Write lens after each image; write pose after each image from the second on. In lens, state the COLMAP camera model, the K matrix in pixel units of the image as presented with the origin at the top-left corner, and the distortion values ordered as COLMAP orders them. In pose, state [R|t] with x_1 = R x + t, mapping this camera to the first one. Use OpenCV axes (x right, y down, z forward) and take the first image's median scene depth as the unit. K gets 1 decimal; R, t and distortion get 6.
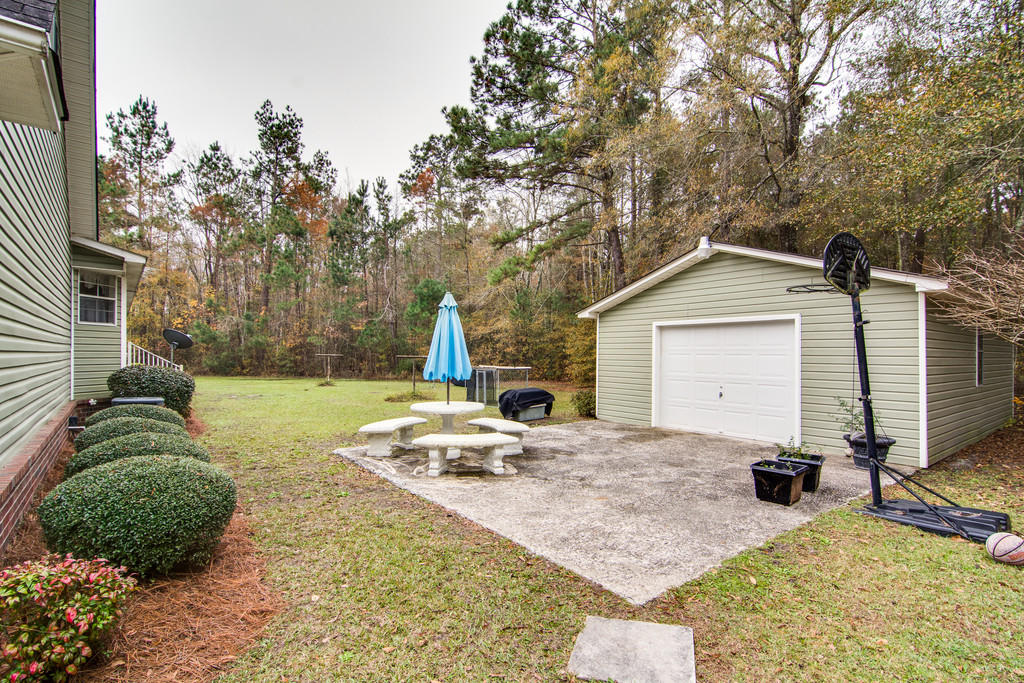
lens RADIAL K [[497.6, 0, 512.1], [0, 497.6, 346.5], [0, 0, 1]] dist [0.002927, 0.000316]
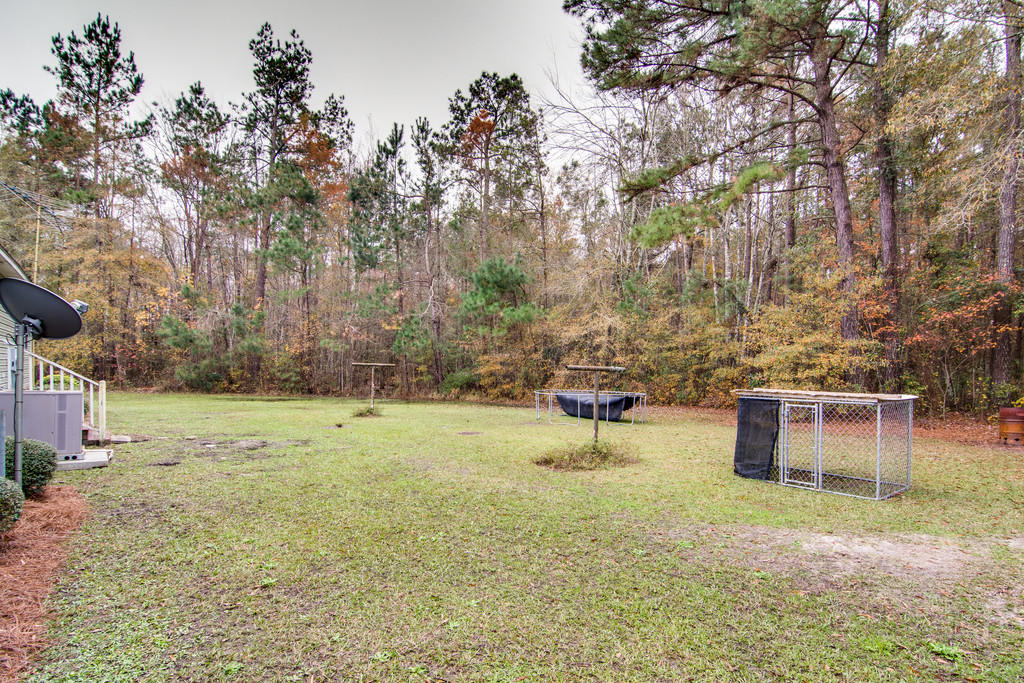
lens RADIAL K [[528.8, 0, 511.4], [0, 528.8, 367.0], [0, 0, 1]] dist [-0.016896, -0.001468]
pose [[0.999934, 0.008730, -0.007466, -0.116586], [-0.008623, 0.999861, 0.014245, 0.005902], [0.007589, -0.014180, 0.999871, 0.218575]]
